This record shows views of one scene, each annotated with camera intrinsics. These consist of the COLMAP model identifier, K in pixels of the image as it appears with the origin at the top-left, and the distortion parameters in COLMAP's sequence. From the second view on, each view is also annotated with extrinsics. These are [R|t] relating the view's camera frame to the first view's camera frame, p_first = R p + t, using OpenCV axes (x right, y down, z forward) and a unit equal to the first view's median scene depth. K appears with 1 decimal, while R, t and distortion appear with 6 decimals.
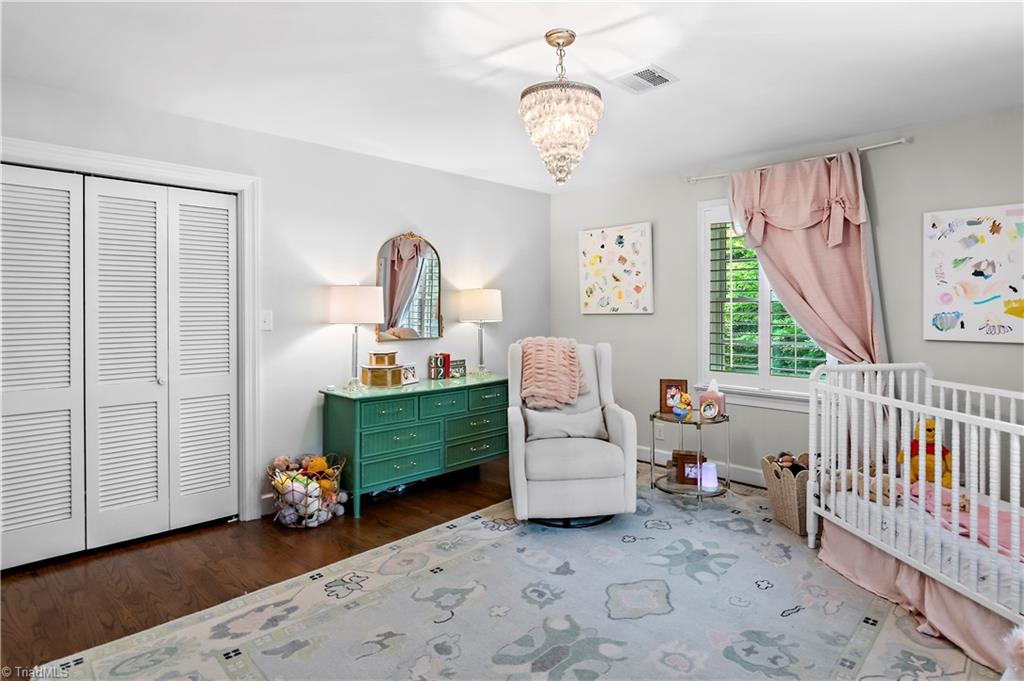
lens RADIAL K [[563.4, 0, 512.9], [0, 563.4, 306.6], [0, 0, 1]] dist [0.018889, -0.010781]
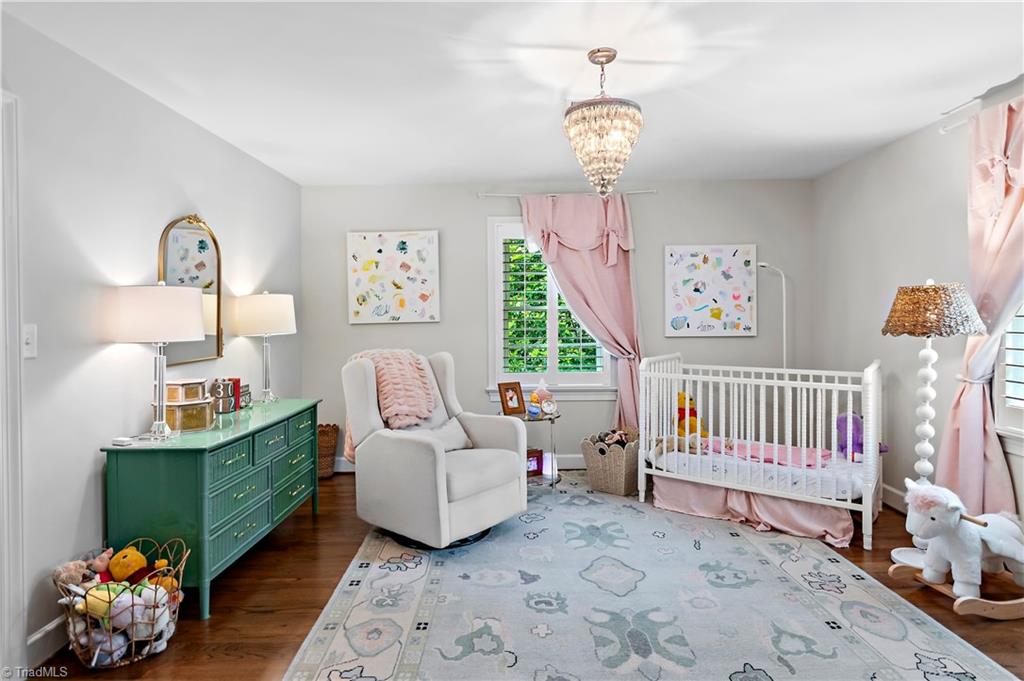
lens RADIAL K [[581.1, 0, 512.6], [0, 581.1, 315.1], [0, 0, 1]] dist [-0.000124, -0.001281]
pose [[0.722339, -0.006844, 0.691506, -0.521182], [0.008846, 0.999961, 0.000656, 0.001174], [-0.691483, 0.005643, 0.722371, 0.225795]]
